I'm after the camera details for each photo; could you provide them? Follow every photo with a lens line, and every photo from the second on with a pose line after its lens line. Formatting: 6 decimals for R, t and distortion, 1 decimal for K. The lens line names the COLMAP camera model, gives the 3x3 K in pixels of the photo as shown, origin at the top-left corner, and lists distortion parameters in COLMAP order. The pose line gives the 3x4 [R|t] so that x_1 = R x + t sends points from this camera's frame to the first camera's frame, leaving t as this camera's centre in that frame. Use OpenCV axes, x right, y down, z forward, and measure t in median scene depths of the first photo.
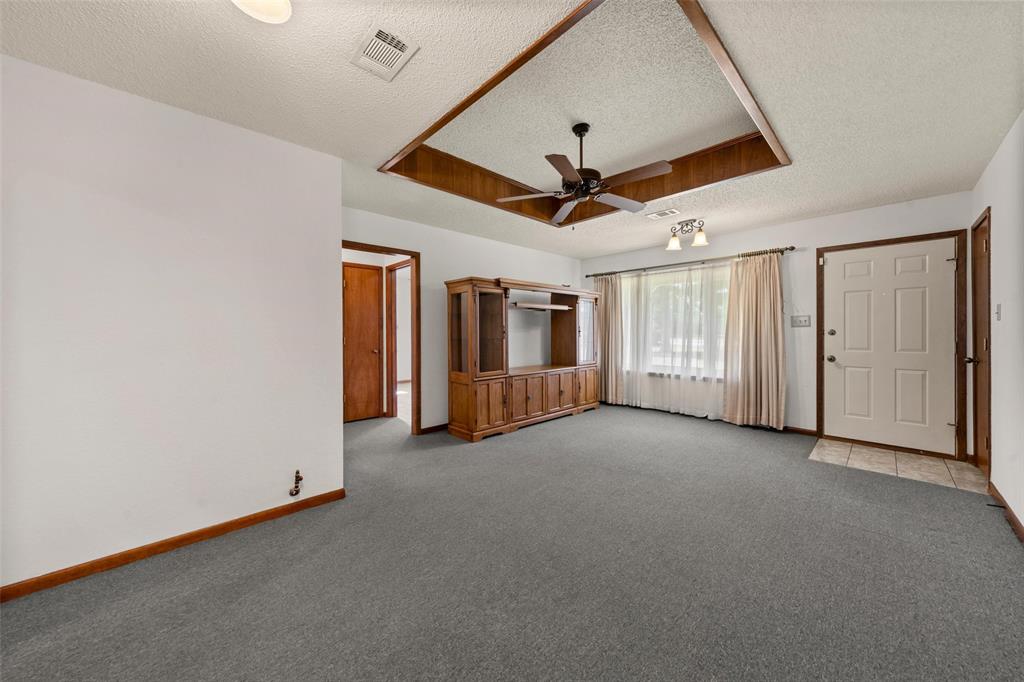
lens RADIAL K [[354.6, 0, 509.4], [0, 354.6, 335.4], [0, 0, 1]] dist [0.000320, 0.000096]
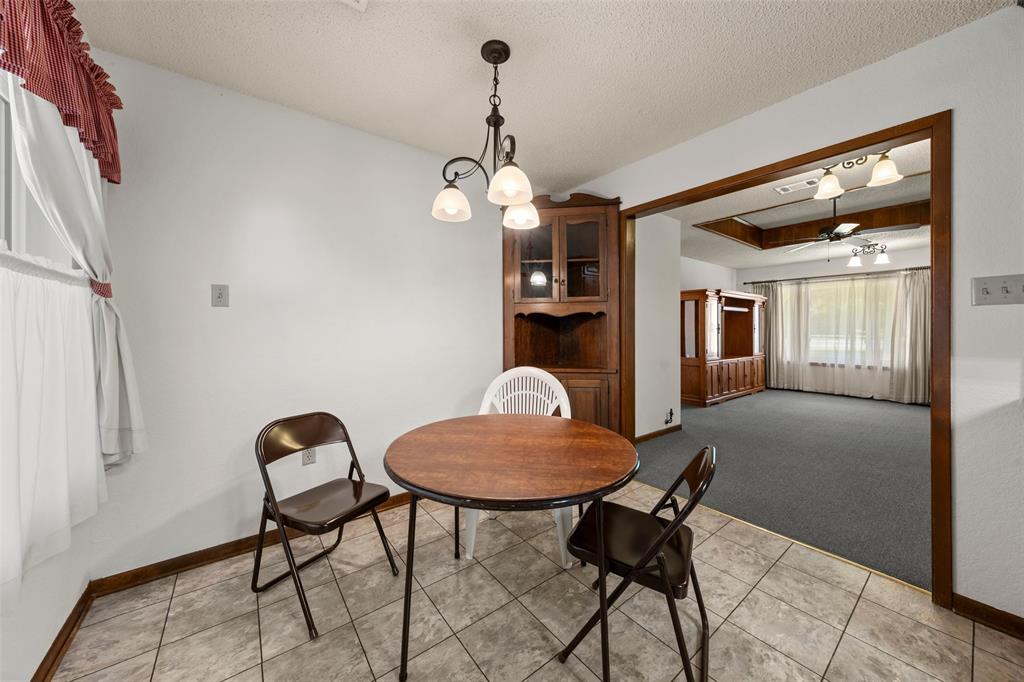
lens RADIAL K [[354.6, 0, 511.1], [0, 354.6, 334.5], [0, 0, 1]] dist [0.000320, 0.000096]
pose [[0.994889, 0.008415, -0.100621, -0.568245], [-0.008229, 0.999964, 0.002256, 0.013682], [0.100636, -0.001417, 0.994922, -0.363329]]
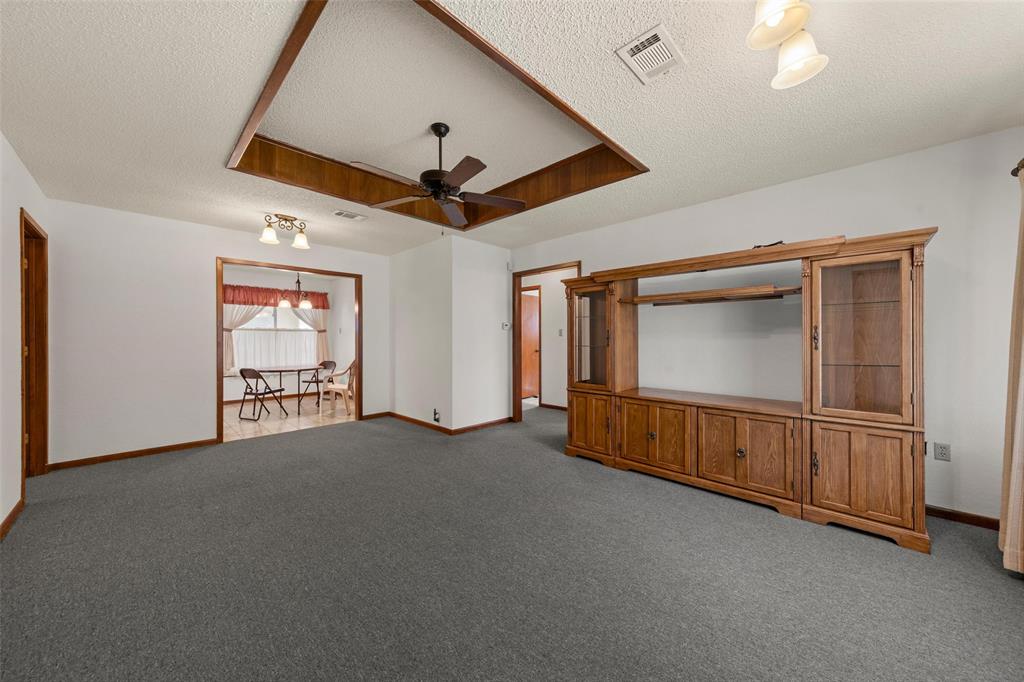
lens RADIAL K [[354.6, 0, 509.5], [0, 354.6, 338.3], [0, 0, 1]] dist [0.000320, 0.000096]
pose [[0.048153, 0.005493, -0.998825, 0.653213], [-0.010129, 0.999936, 0.005011, -0.008686], [0.998789, 0.009876, 0.048206, 0.629592]]
